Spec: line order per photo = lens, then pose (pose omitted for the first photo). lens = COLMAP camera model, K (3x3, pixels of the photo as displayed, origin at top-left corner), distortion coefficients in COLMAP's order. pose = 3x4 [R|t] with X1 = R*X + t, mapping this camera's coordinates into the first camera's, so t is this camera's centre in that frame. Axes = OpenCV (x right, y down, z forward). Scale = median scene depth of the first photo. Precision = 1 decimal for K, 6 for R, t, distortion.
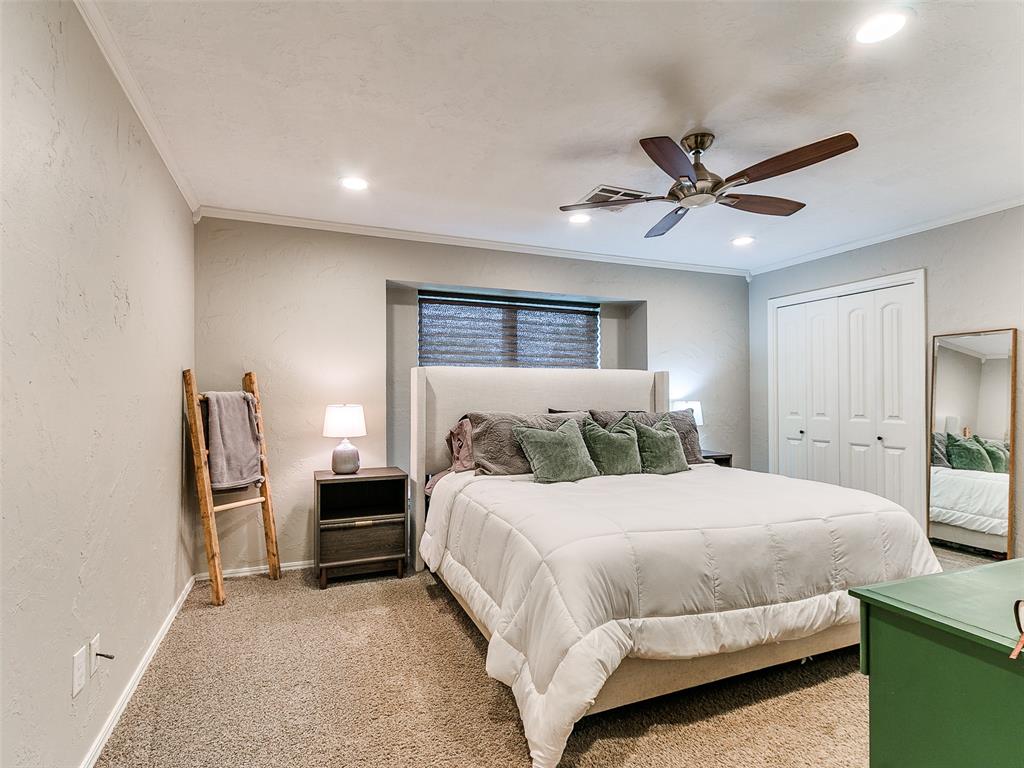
lens RADIAL K [[523.1, 0, 517.3], [0, 523.1, 388.2], [0, 0, 1]] dist [0.002201, -0.000424]
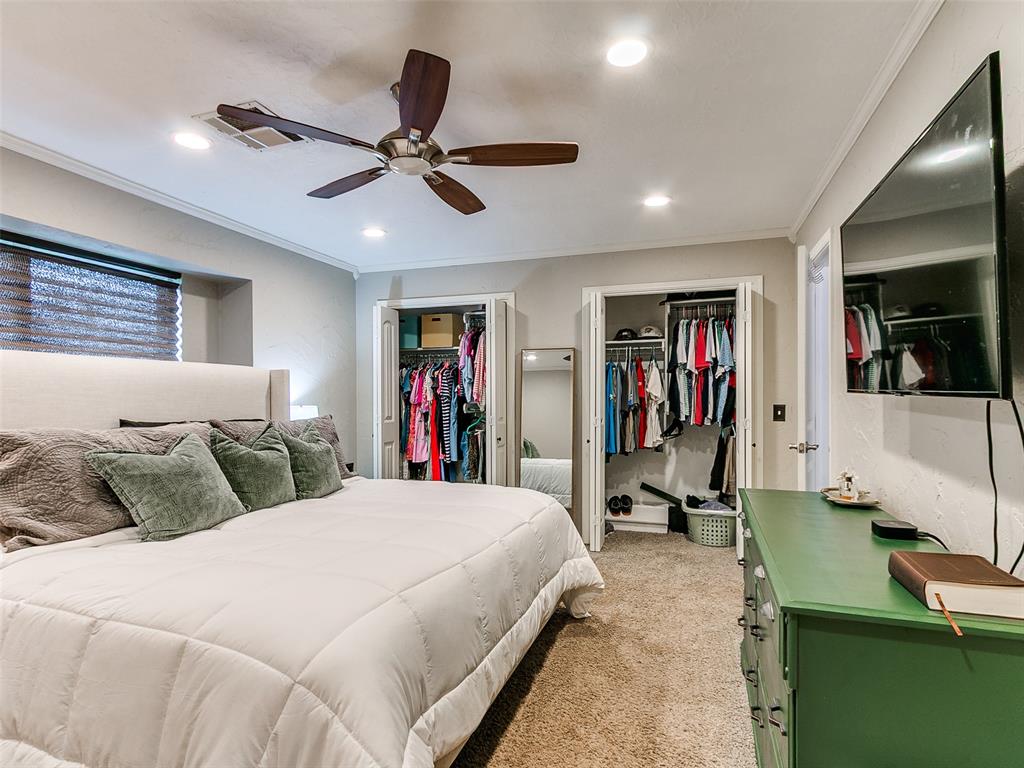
lens RADIAL K [[523.1, 0, 515.5], [0, 523.1, 397.0], [0, 0, 1]] dist [0.002201, -0.000424]
pose [[0.653856, 0.002293, 0.756615, -0.140840], [-0.011585, 0.999909, 0.006981, 0.001358], [-0.756530, -0.013330, 0.653823, 0.260801]]
